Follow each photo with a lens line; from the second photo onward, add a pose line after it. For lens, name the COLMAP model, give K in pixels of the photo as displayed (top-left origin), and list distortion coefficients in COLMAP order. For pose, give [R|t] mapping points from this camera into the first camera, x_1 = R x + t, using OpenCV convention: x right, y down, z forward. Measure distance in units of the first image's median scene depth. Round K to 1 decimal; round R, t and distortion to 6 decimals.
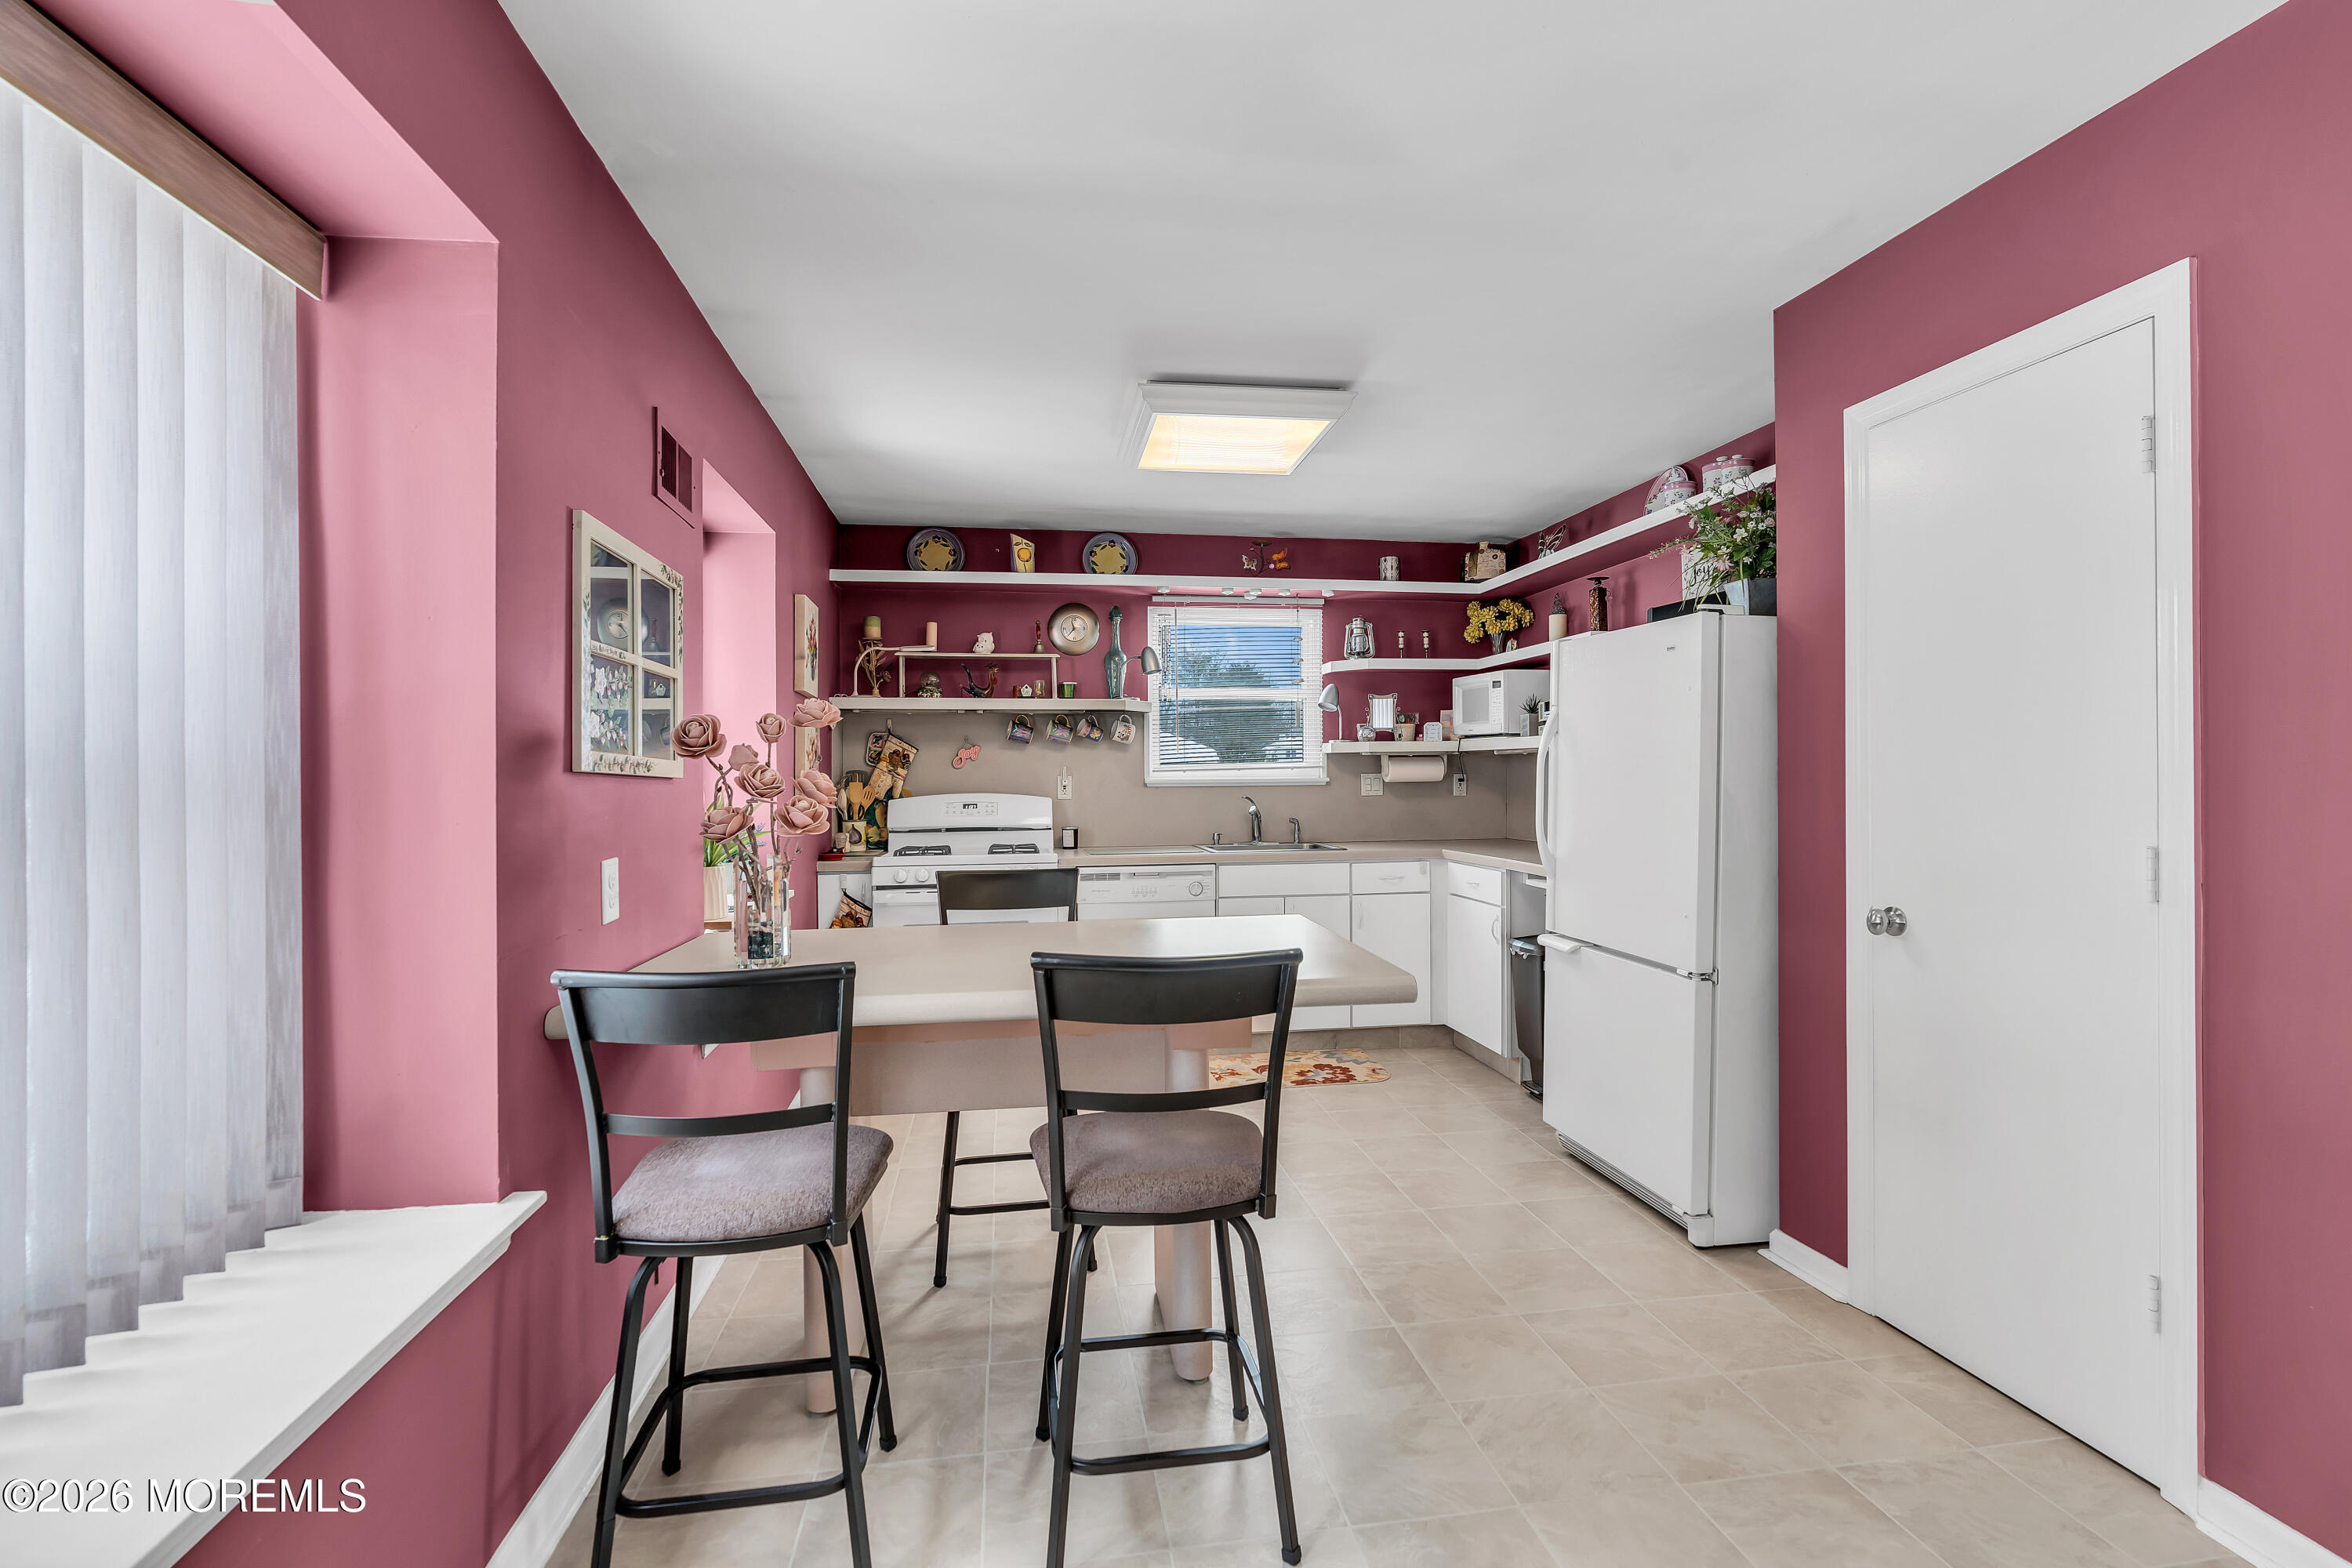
lens RADIAL K [[1064.7, 0, 1175.5], [0, 1064.7, 788.1], [0, 0, 1]] dist [-0.010021, 0.001596]
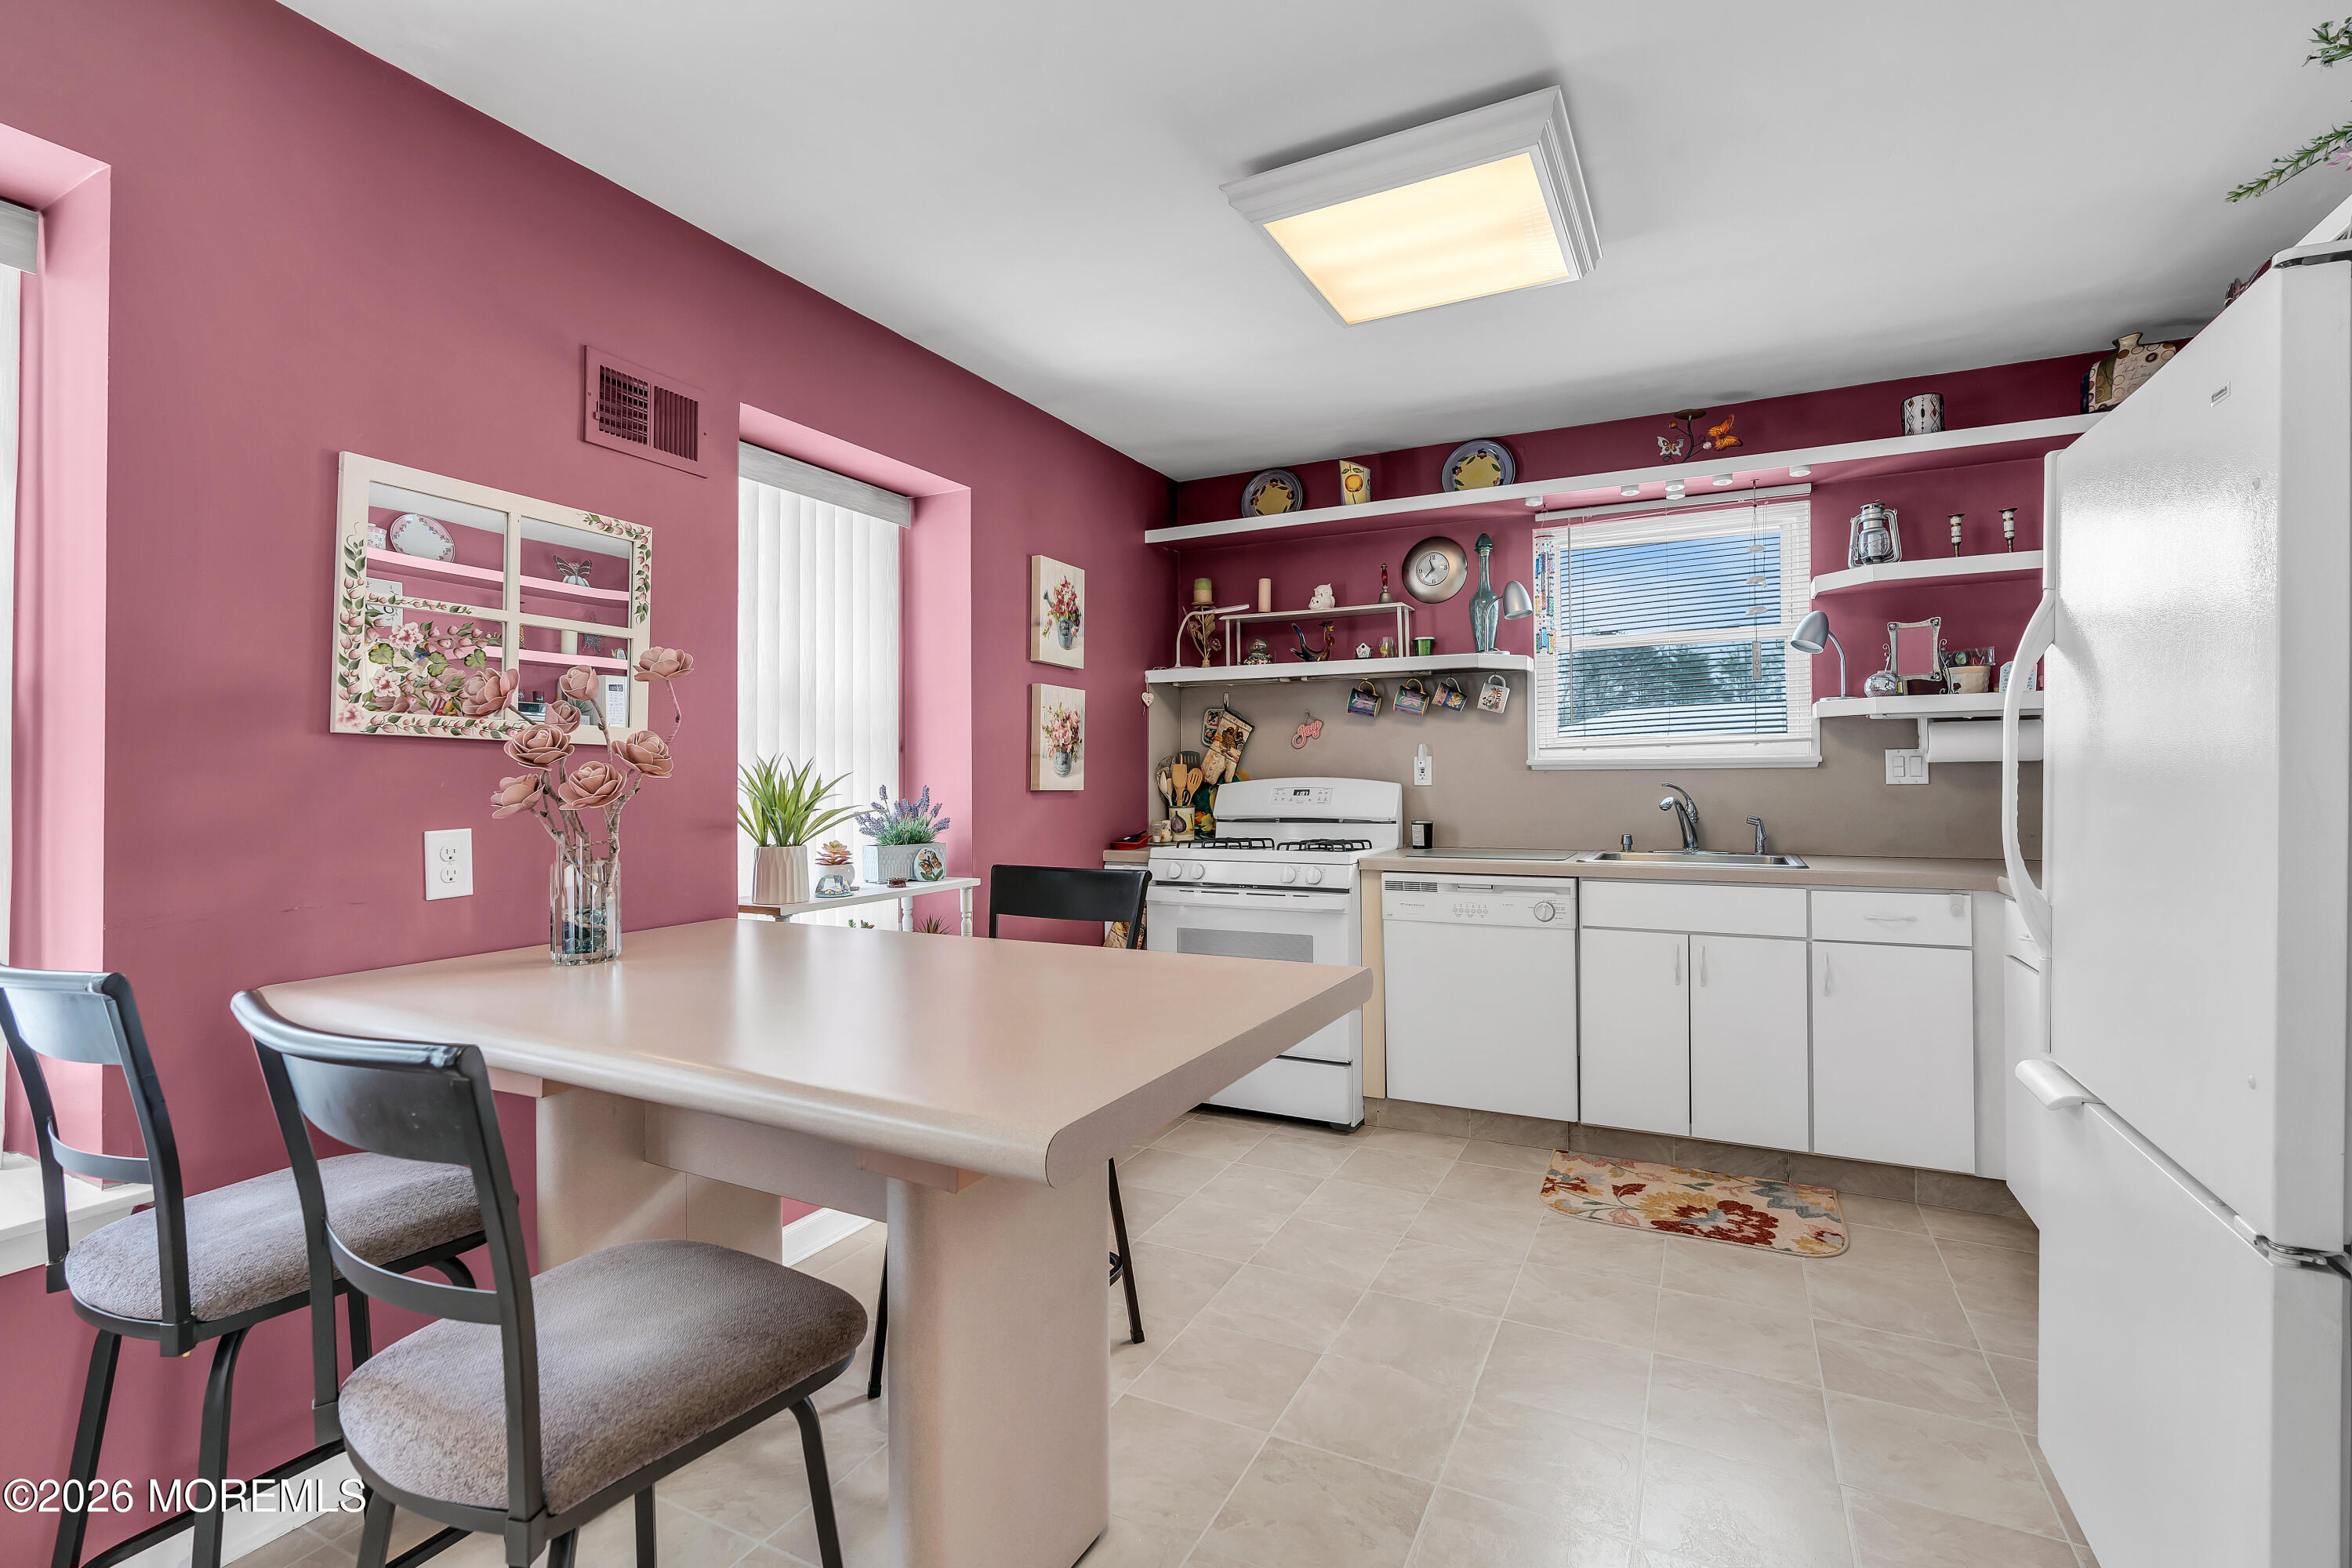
lens RADIAL K [[1064.7, 0, 1179.3], [0, 1064.7, 764.0], [0, 0, 1]] dist [-0.010021, 0.001596]
pose [[0.809757, -0.004387, -0.586748, 0.217782], [-0.005464, 0.999872, -0.015018, 0.007828], [0.586739, 0.015367, 0.809630, 0.259532]]
